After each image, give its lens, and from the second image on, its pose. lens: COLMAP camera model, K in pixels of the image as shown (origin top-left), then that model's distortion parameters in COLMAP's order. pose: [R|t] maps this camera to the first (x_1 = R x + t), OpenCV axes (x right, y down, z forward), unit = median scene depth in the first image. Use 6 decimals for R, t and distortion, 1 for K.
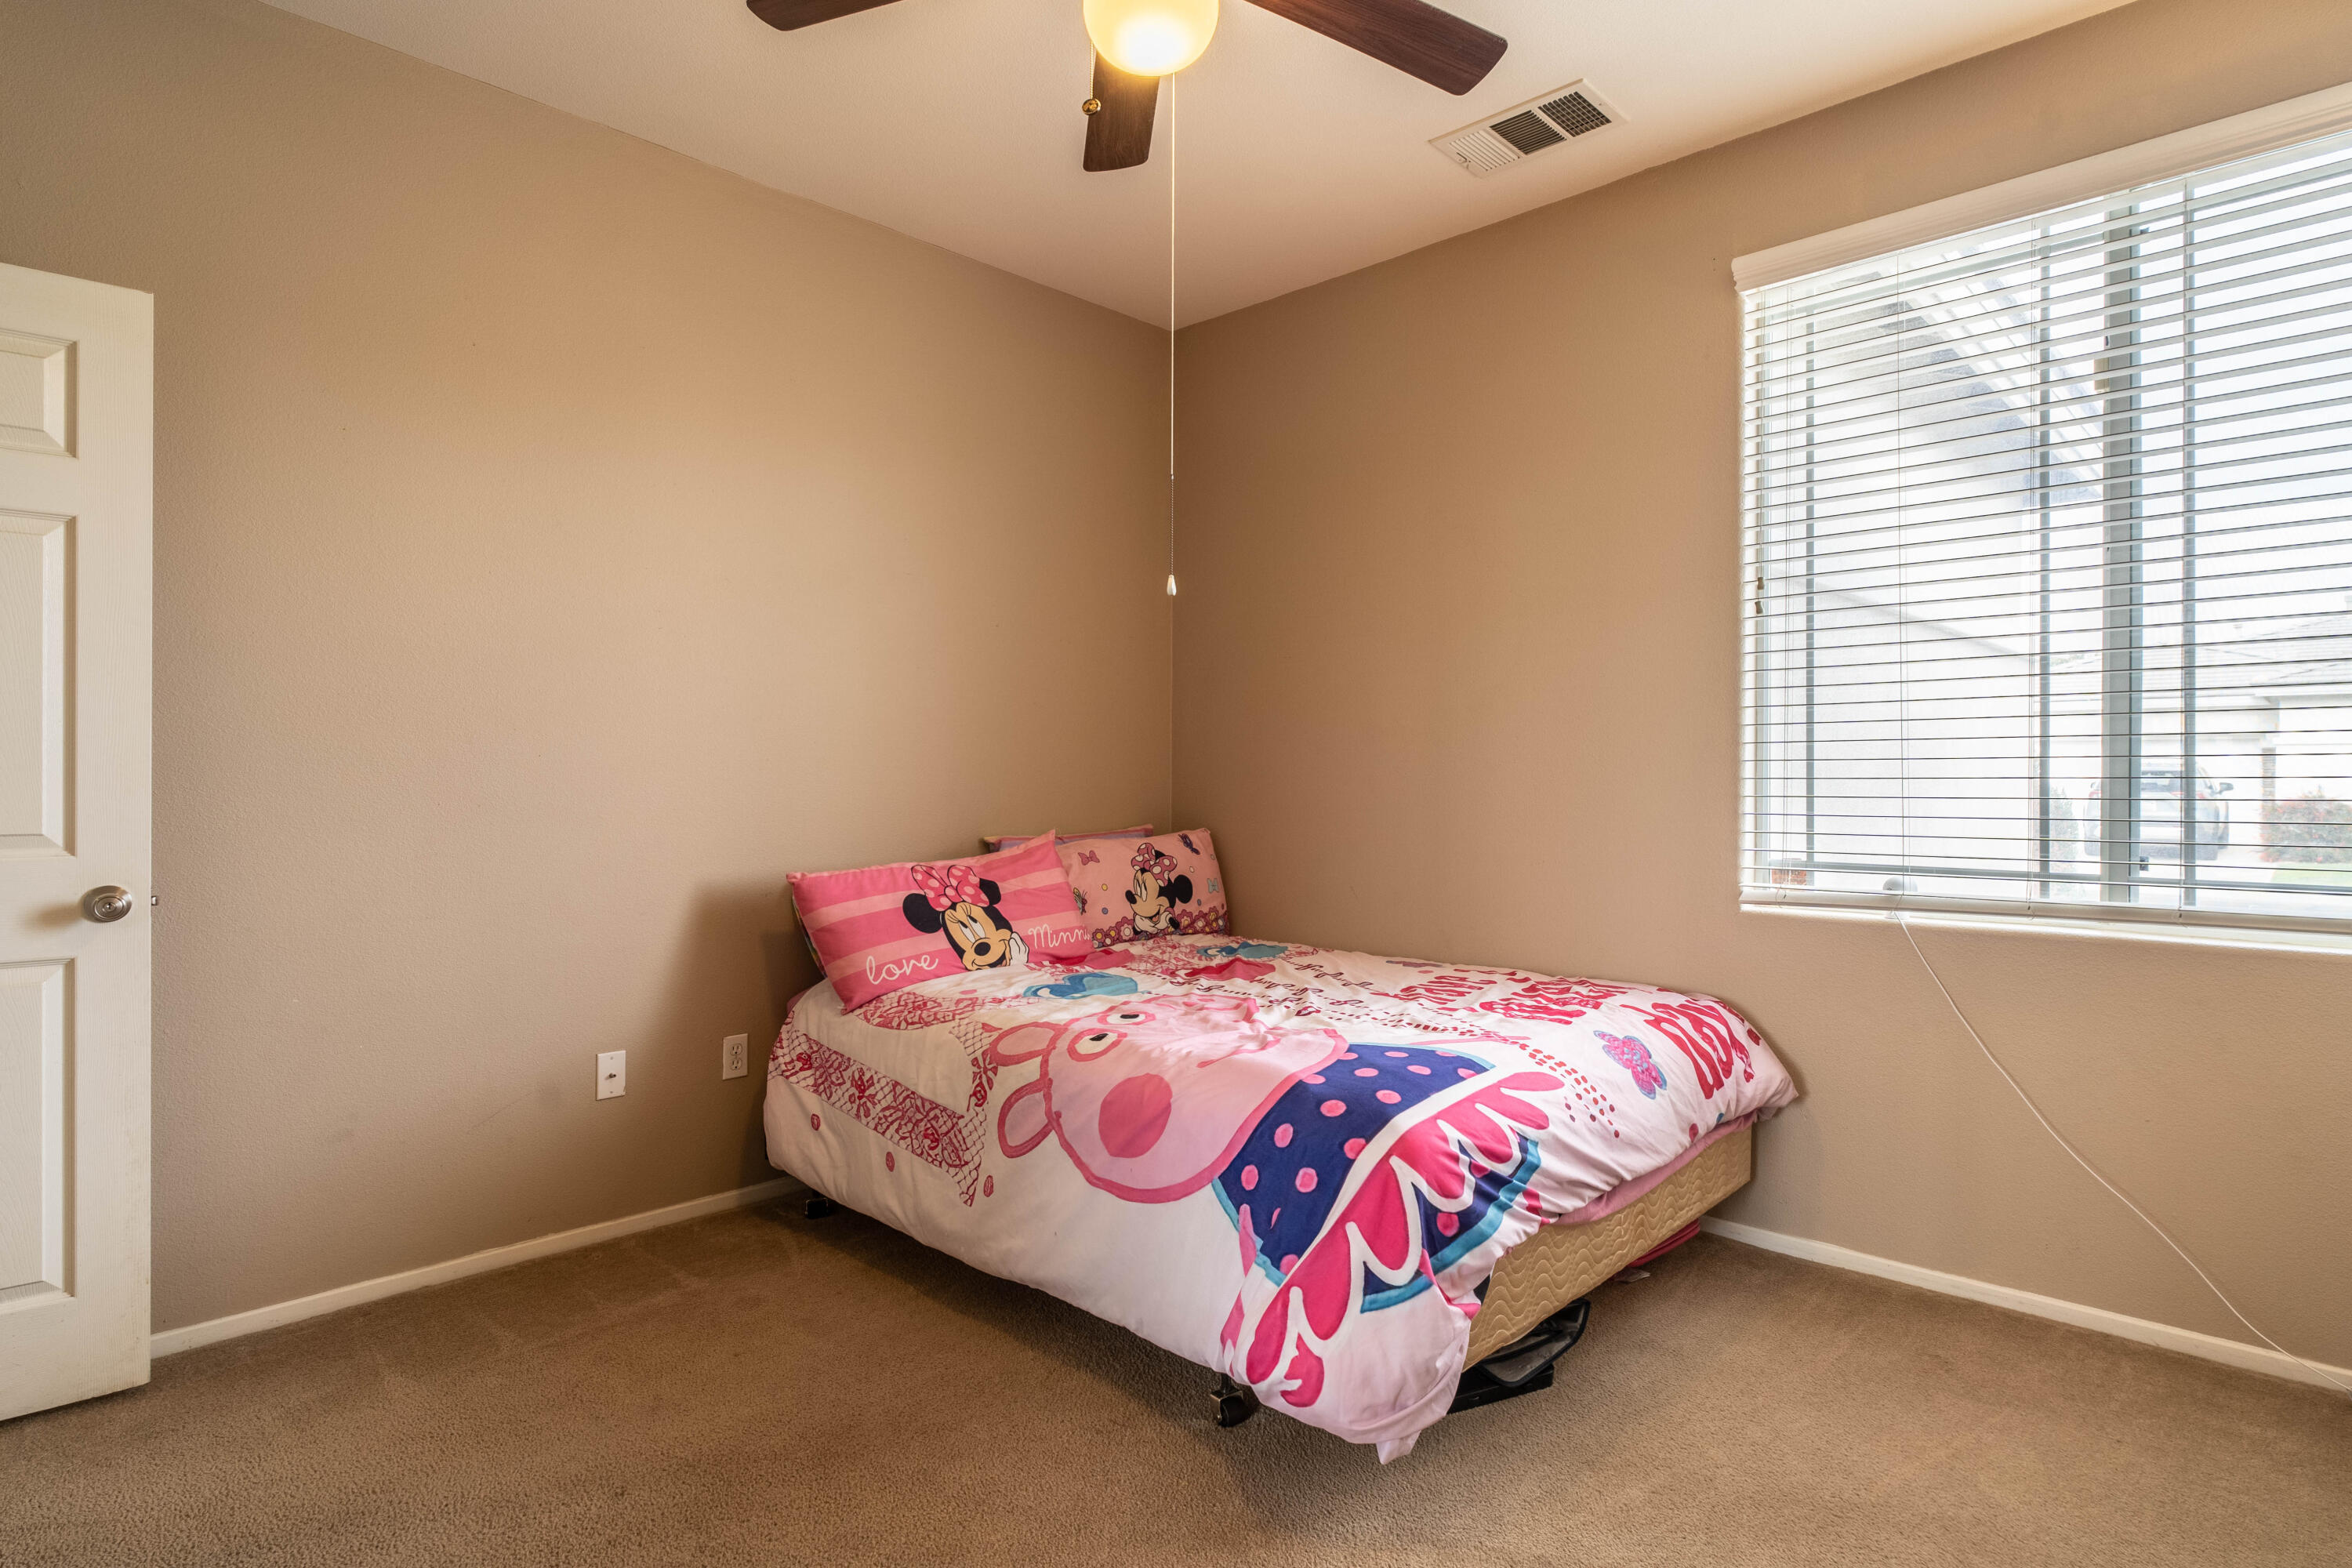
lens RADIAL K [[1220.8, 0, 1175.7], [0, 1220.8, 793.5], [0, 0, 1]] dist [-0.002092, 0.000002]
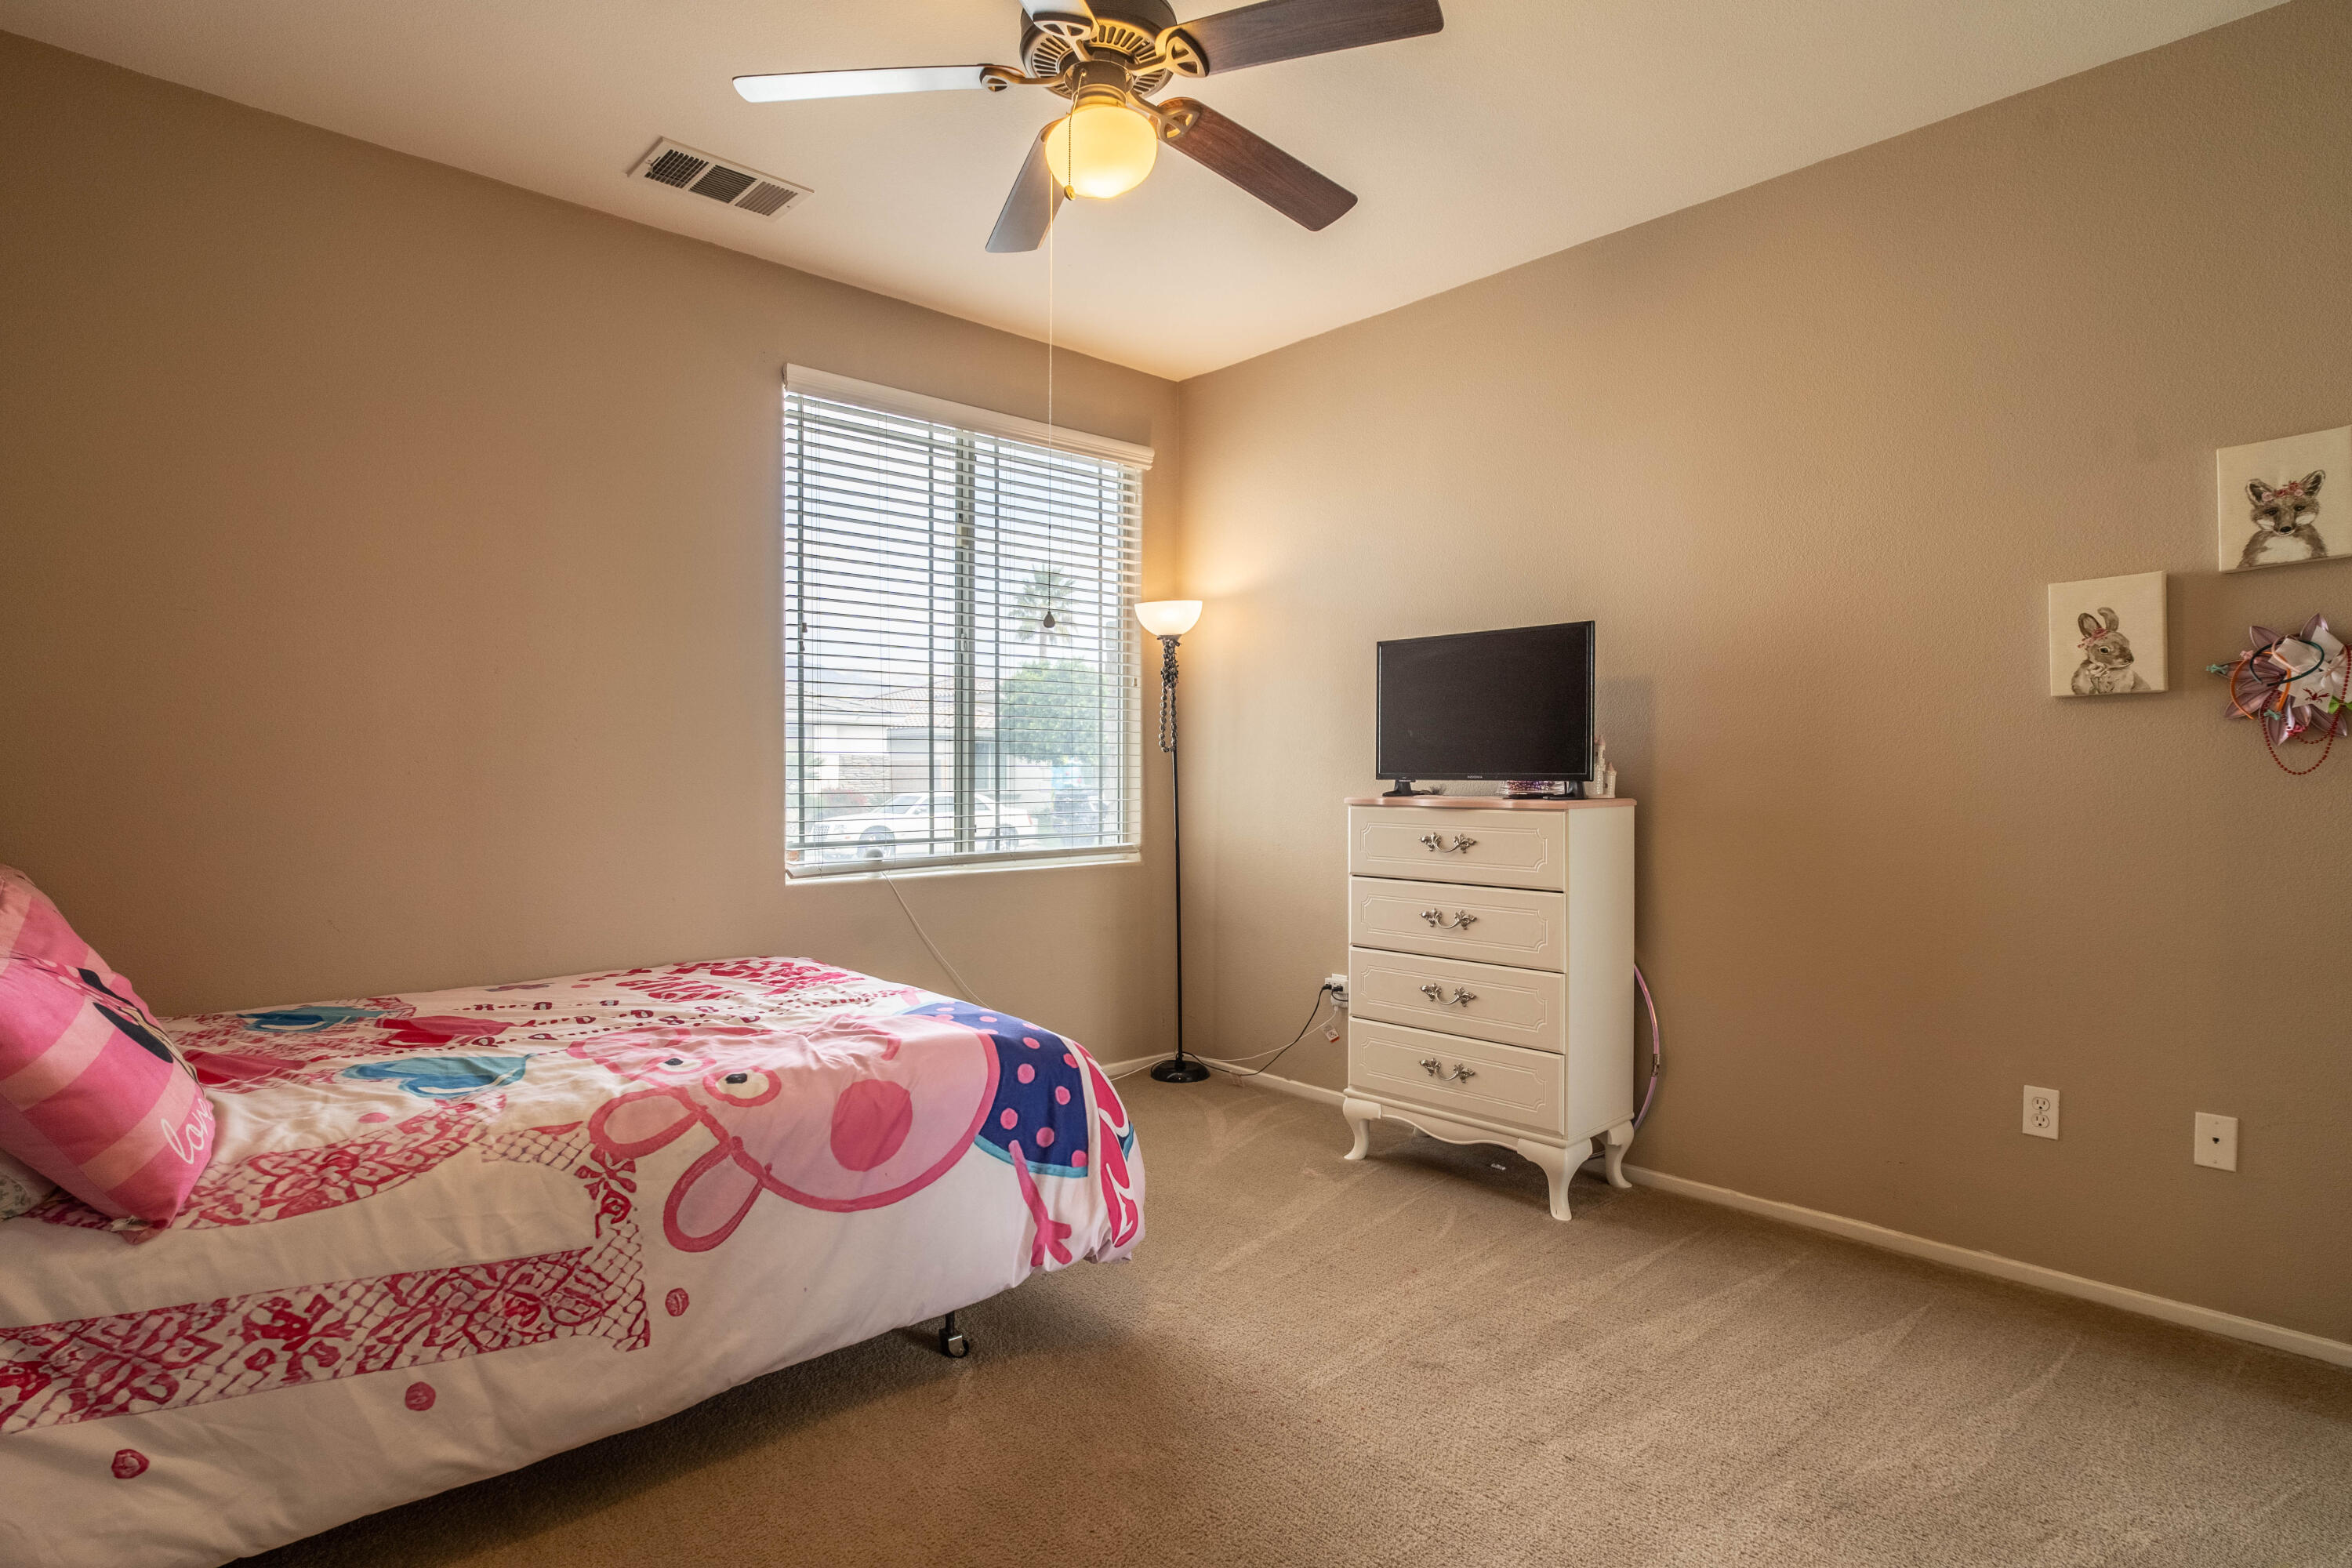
lens RADIAL K [[1220.8, 0, 1175.7], [0, 1220.8, 793.5], [0, 0, 1]] dist [-0.002092, 0.000002]
pose [[0.061370, -0.018277, 0.997948, -0.872049], [0.010280, 0.999791, 0.017679, -0.018398], [-0.998062, 0.009174, 0.061545, 0.594030]]
